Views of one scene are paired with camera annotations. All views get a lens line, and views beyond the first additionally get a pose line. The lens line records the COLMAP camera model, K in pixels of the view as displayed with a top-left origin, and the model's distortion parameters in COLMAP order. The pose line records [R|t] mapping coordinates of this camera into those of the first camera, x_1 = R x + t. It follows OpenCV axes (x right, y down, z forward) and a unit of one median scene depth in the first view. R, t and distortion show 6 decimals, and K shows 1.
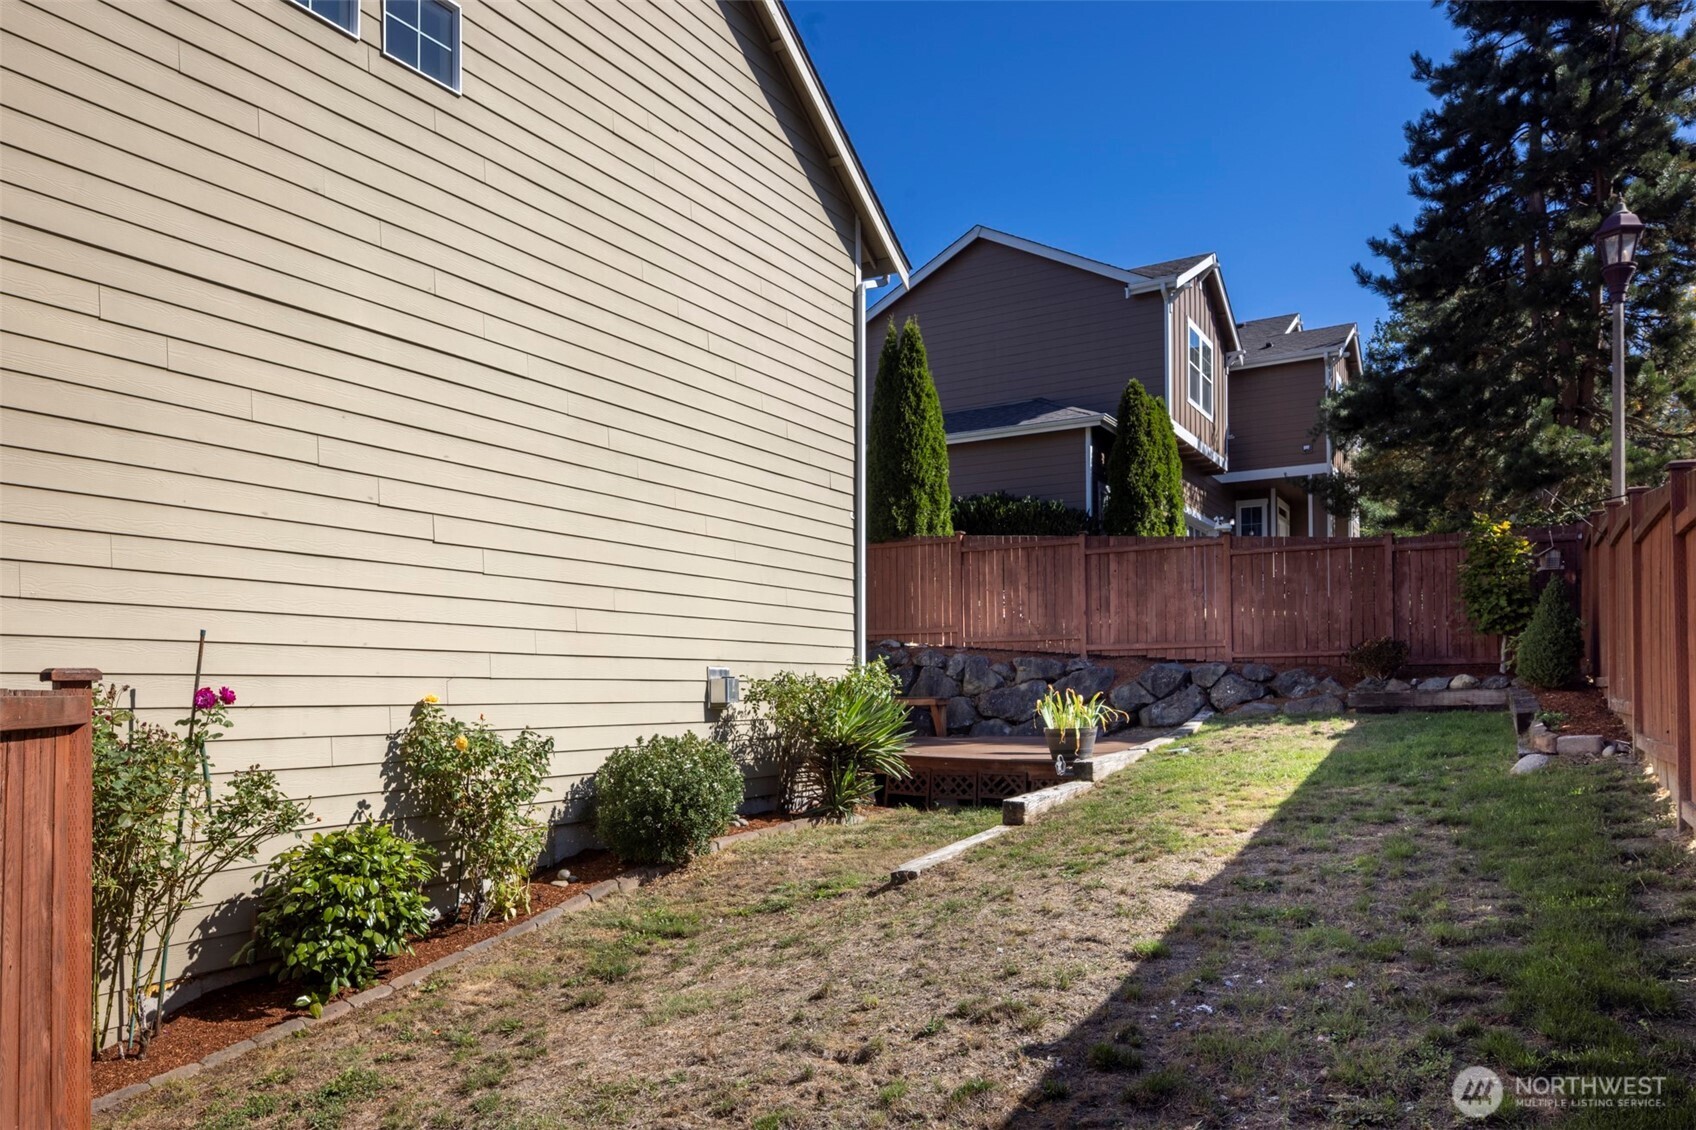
lens RADIAL K [[1124.0, 0, 846.4], [0, 1124.0, 695.8], [0, 0, 1]] dist [0.001572, 0.002172]
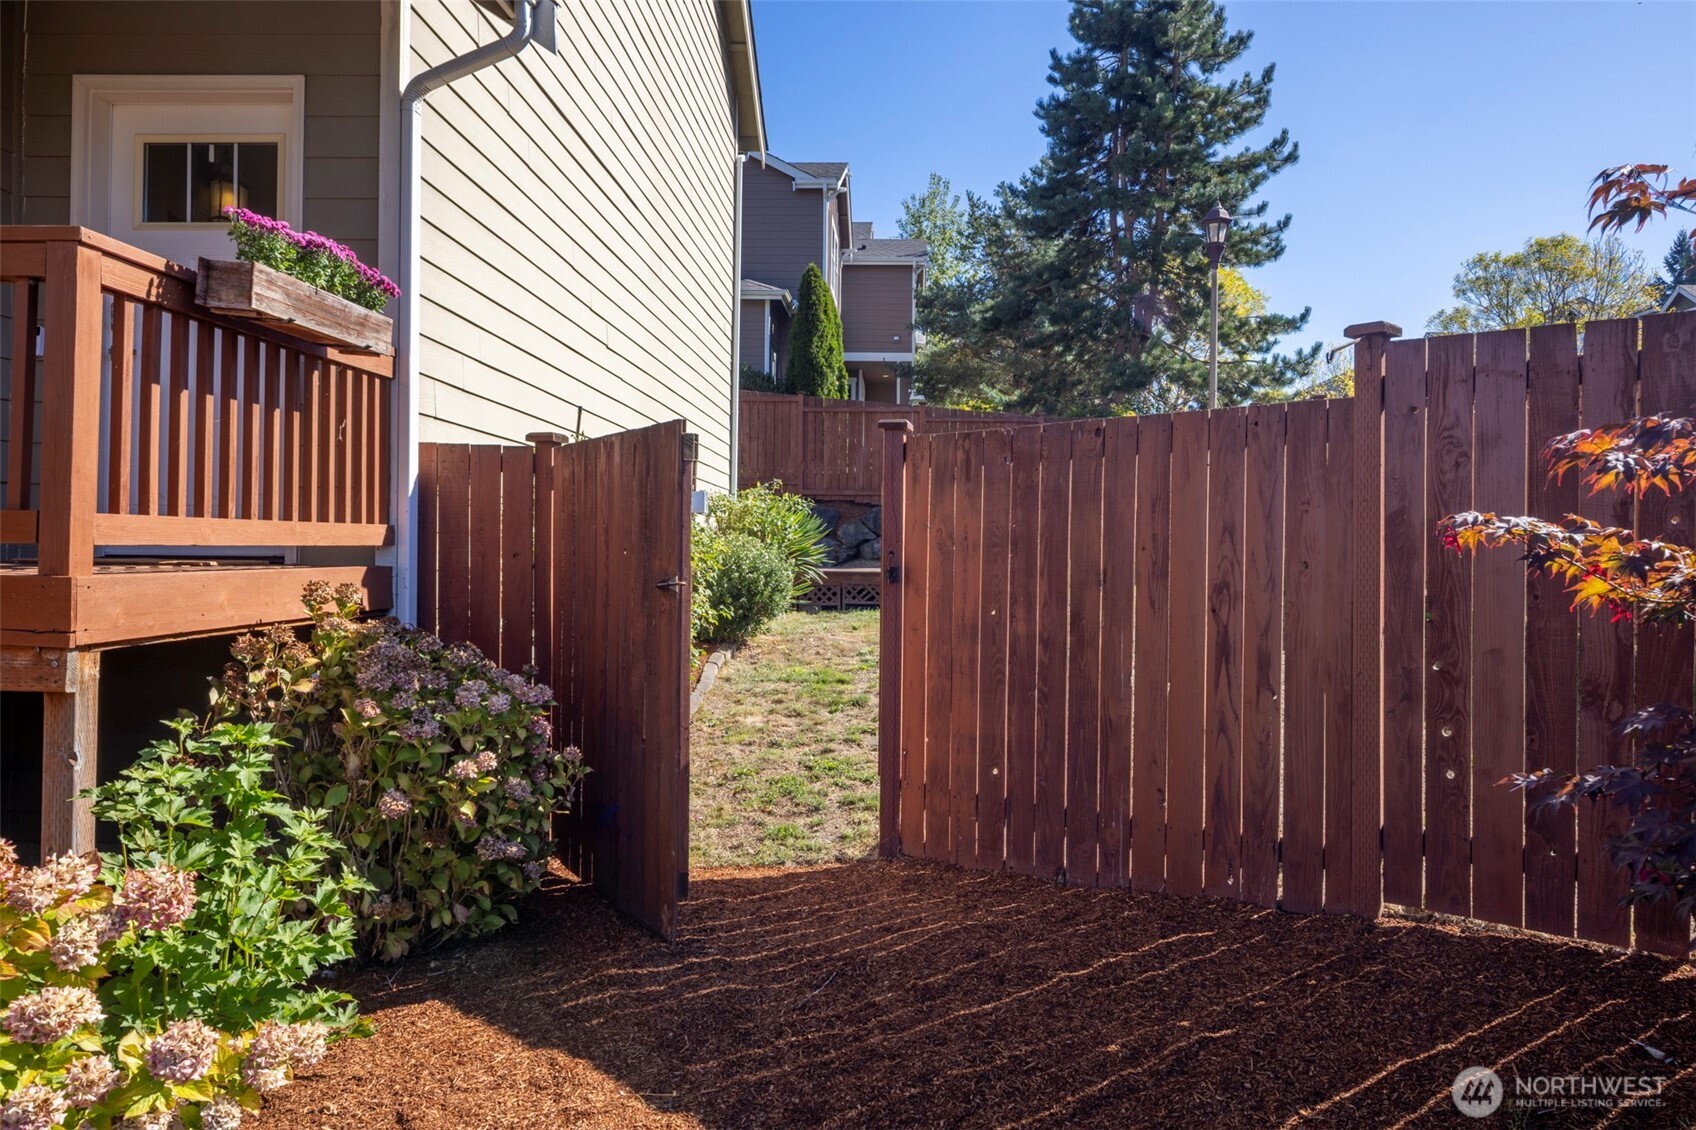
lens RADIAL K [[1125.0, 0, 848.0], [0, 1125.0, 565.0], [0, 0, 1]] dist [-0.000194, 0.000717]
pose [[0.879989, 0.017794, 0.474660, -0.296774], [-0.019466, 0.999810, -0.001393, 0.033388], [-0.474595, -0.008014, 0.880168, -0.042138]]
